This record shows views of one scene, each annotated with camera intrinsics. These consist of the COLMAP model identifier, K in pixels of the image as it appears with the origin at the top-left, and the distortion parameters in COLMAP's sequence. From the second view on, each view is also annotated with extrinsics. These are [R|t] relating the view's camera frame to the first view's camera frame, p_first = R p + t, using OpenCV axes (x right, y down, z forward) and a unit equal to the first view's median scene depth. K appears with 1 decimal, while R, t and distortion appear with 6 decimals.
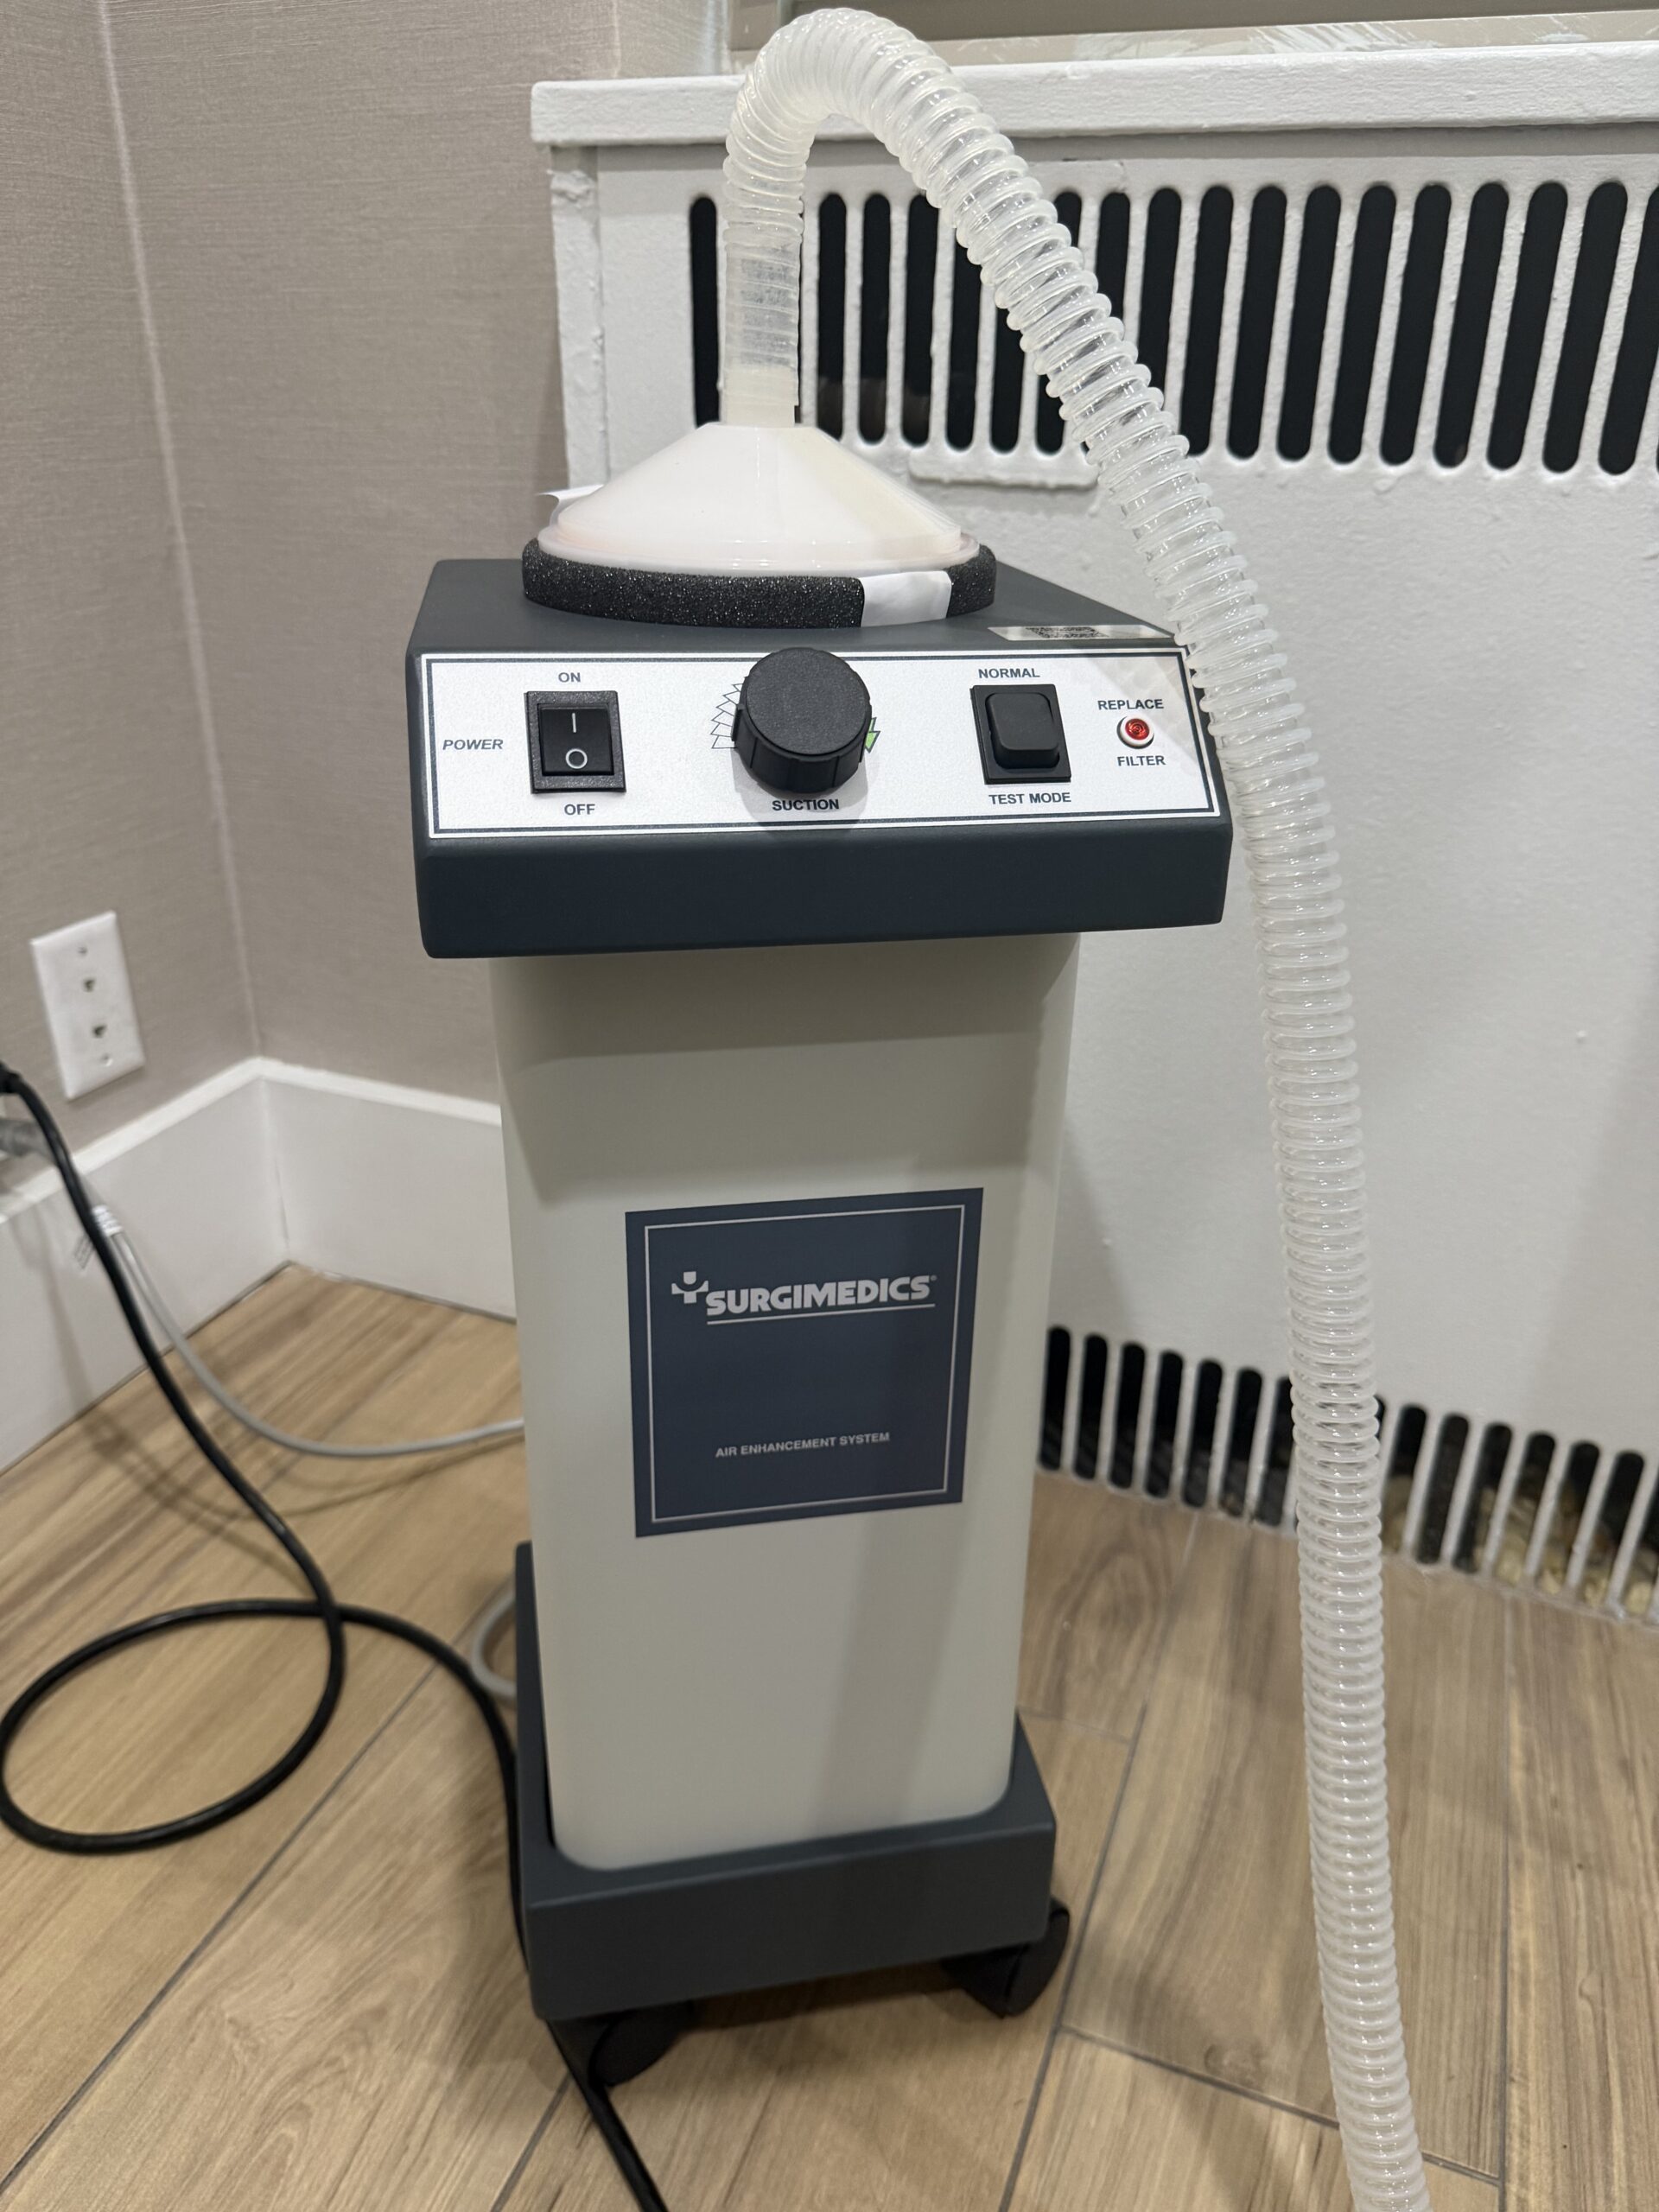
lens RADIAL K [[1600.5, 0, 828.3], [0, 1600.5, 1124.0], [0, 0, 1]] dist [-0.010028, 0.005593]
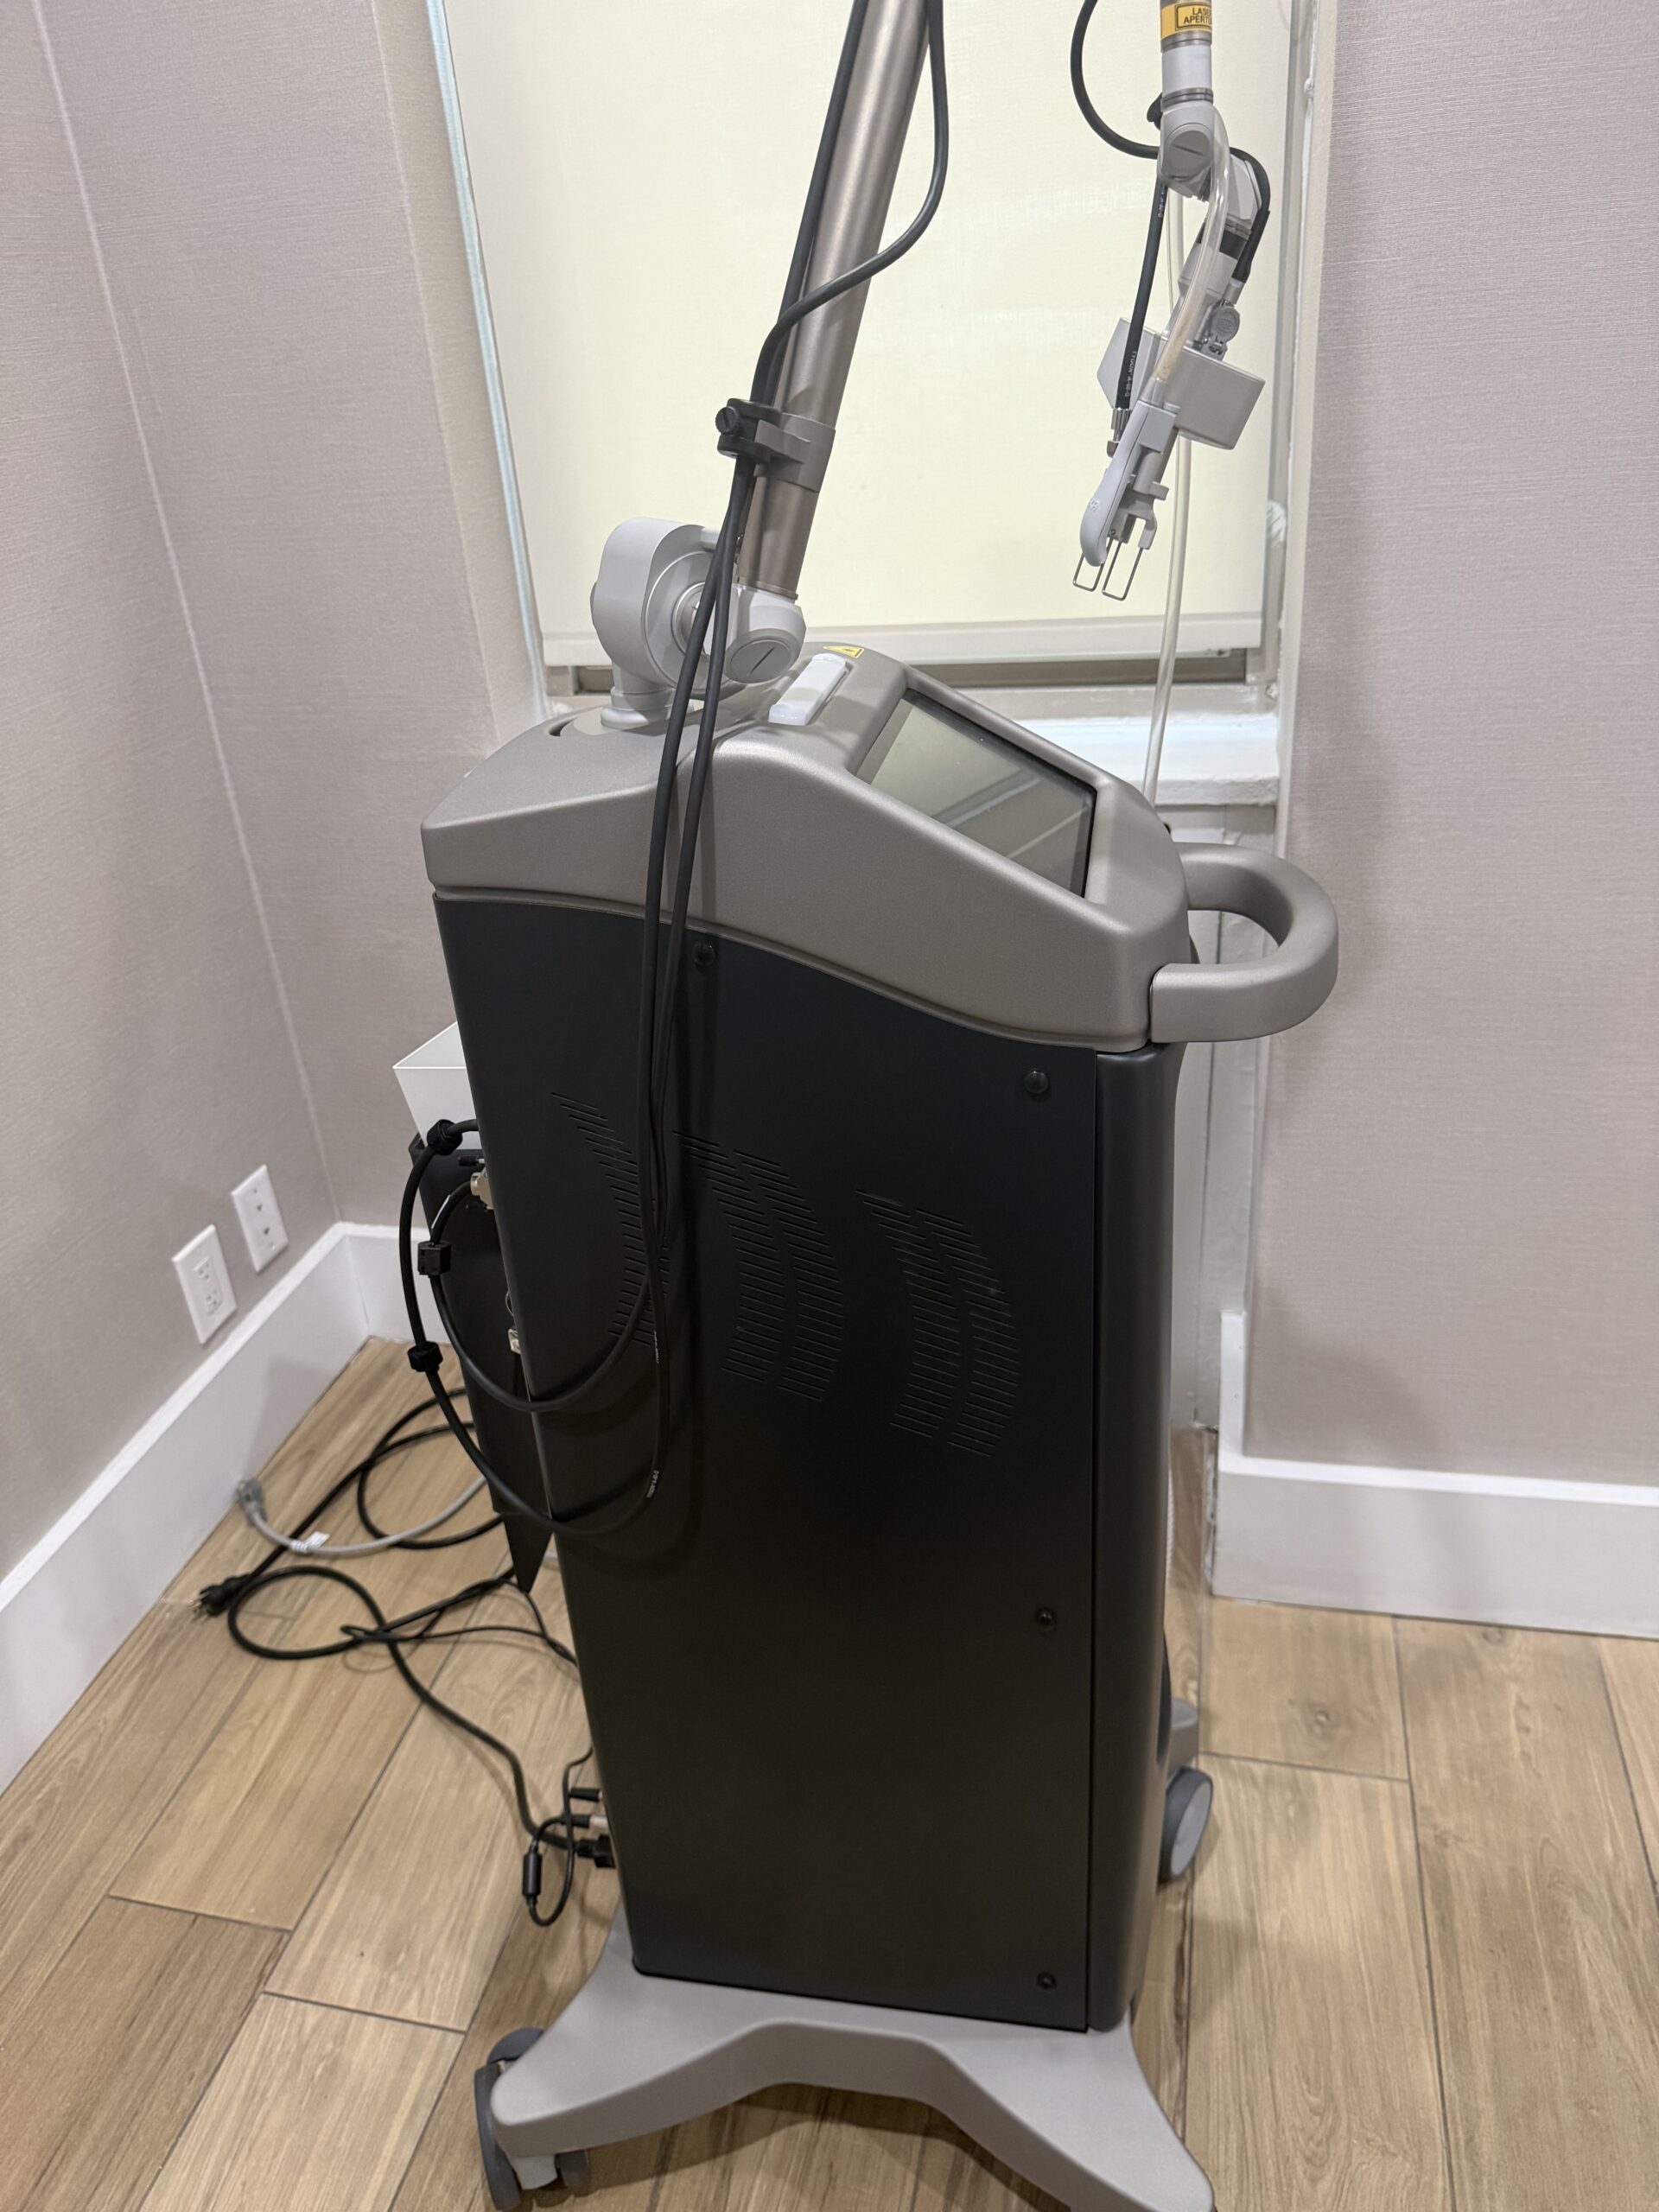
lens RADIAL K [[1607.7, 0, 891.6], [0, 1607.7, 1103.8], [0, 0, 1]] dist [-0.000495, 0.001695]
pose [[0.982470, -0.142109, 0.120655, 0.039040], [0.138505, 0.989641, 0.037786, -0.174706], [-0.124775, -0.020412, 0.991975, -0.901584]]
